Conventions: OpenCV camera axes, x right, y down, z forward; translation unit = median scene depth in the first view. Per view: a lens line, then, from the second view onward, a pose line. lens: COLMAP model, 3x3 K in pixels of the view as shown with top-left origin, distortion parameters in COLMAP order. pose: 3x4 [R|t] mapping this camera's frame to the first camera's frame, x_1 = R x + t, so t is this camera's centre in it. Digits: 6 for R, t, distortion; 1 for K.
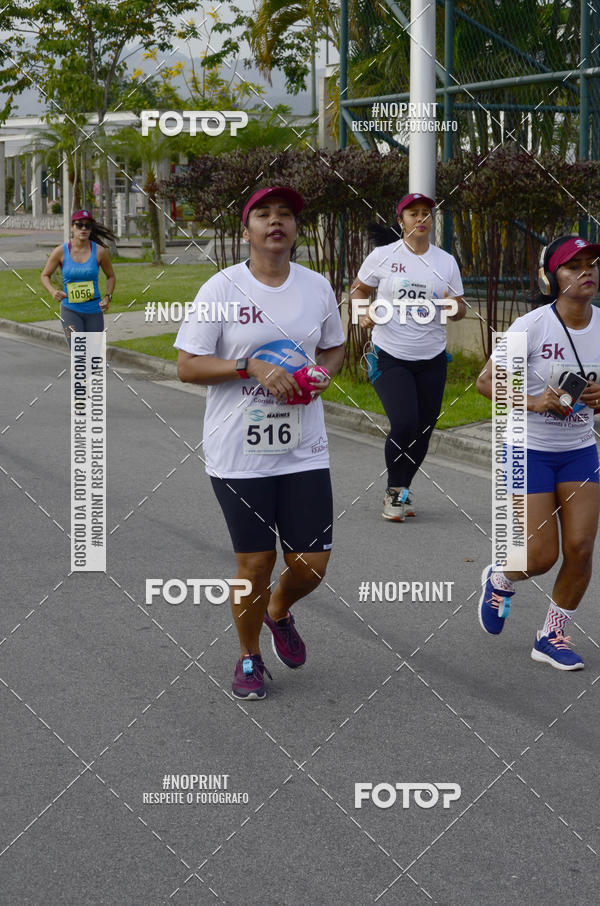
lens RADIAL K [[2412.9, 0, 300.0], [0, 2412.9, 453.0], [0, 0, 1]] dist [-0.198903, 0.526395]
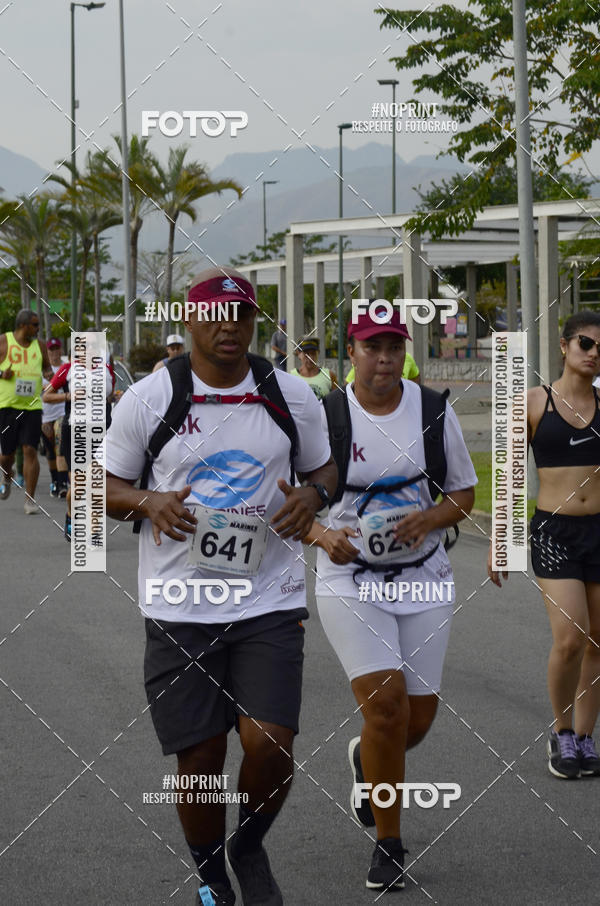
lens RADIAL K [[2639.6, 0, 300.0], [0, 2639.6, 453.0], [0, 0, 1]] dist [0.125003, 0.762706]
pose [[0.996336, -0.006110, -0.085308, -0.112732], [0.000633, 0.997945, -0.064077, -0.030198], [0.085524, 0.063788, 0.994292, 0.314896]]
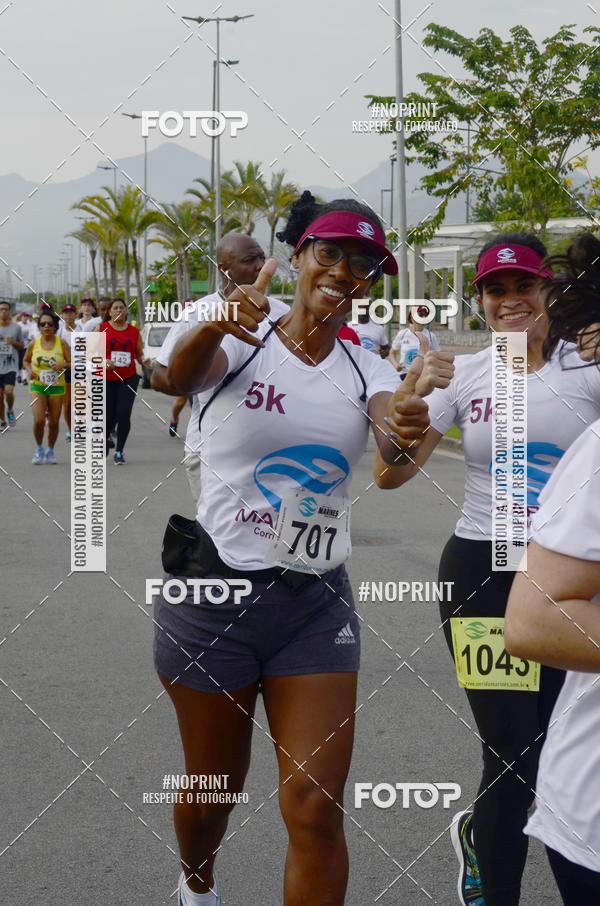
lens RADIAL K [[2351.8, 0, 300.0], [0, 2351.8, 453.0], [0, 0, 1]] dist [-0.204558, 0.267317]
pose [[0.986962, 0.015823, -0.160177, -0.029568], [-0.023753, 0.998578, -0.047719, -0.005965], [0.159194, 0.050902, 0.985934, 0.099862]]
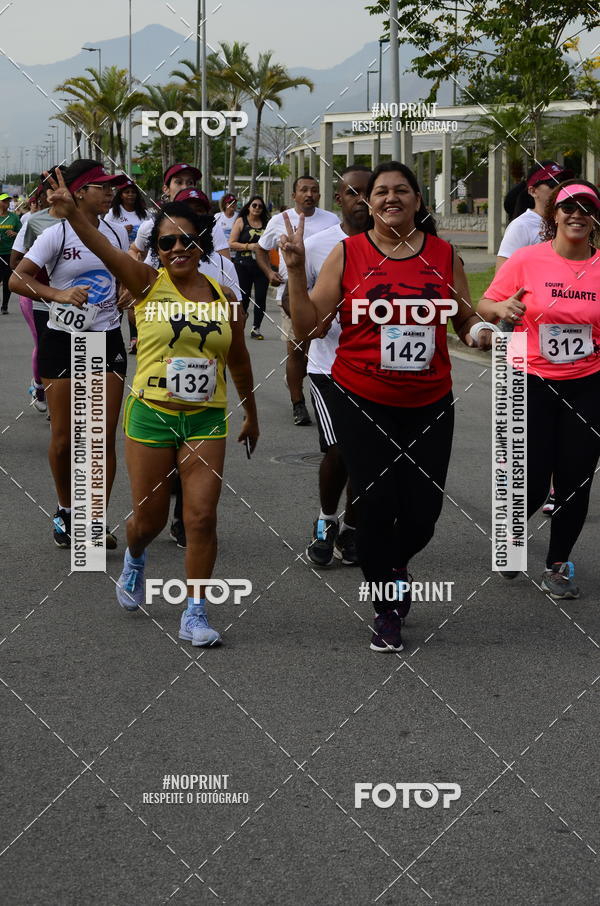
lens RADIAL K [[2302.4, 0, 300.2], [0, 2302.4, 471.0], [0, 0, 1]] dist [-0.201412, 0.327342]
pose [[0.988056, 0.024398, -0.152154, -0.037145], [-0.022616, 0.999654, 0.013435, -0.012255], [0.152429, -0.009834, 0.988266, 0.136417]]
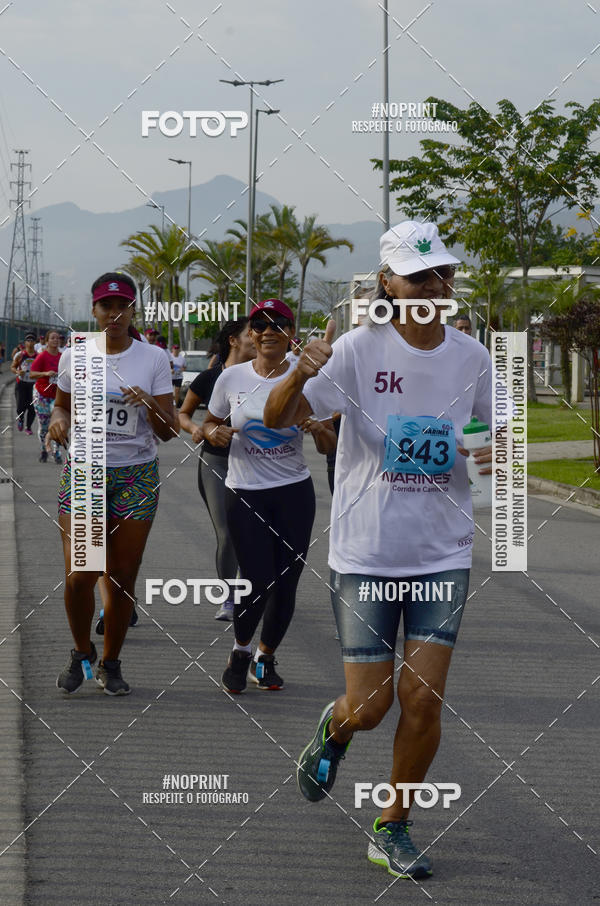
lens RADIAL K [[2467.6, 0, 300.0], [0, 2467.6, 453.0], [0, 0, 1]] dist [-0.175427, -0.689872]
pose [[0.981996, 0.035191, -0.185593, 0.024781], [-0.047738, 0.996835, -0.063575, 0.015029], [0.182768, 0.071290, 0.980568, -0.085240]]
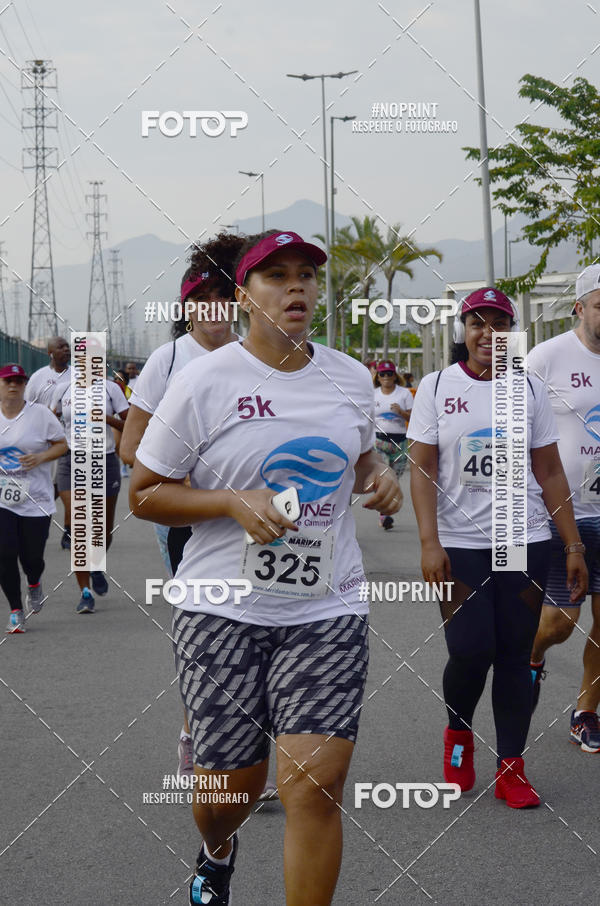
lens RADIAL K [[2365.7, 0, 300.0], [0, 2365.7, 453.0], [0, 0, 1]] dist [-0.114746, -0.806441]
pose [[0.974635, -0.010816, -0.223537, -0.009301], [-0.005138, 0.997487, -0.070665, -0.003207], [0.223740, 0.070022, 0.972130, 0.086270]]
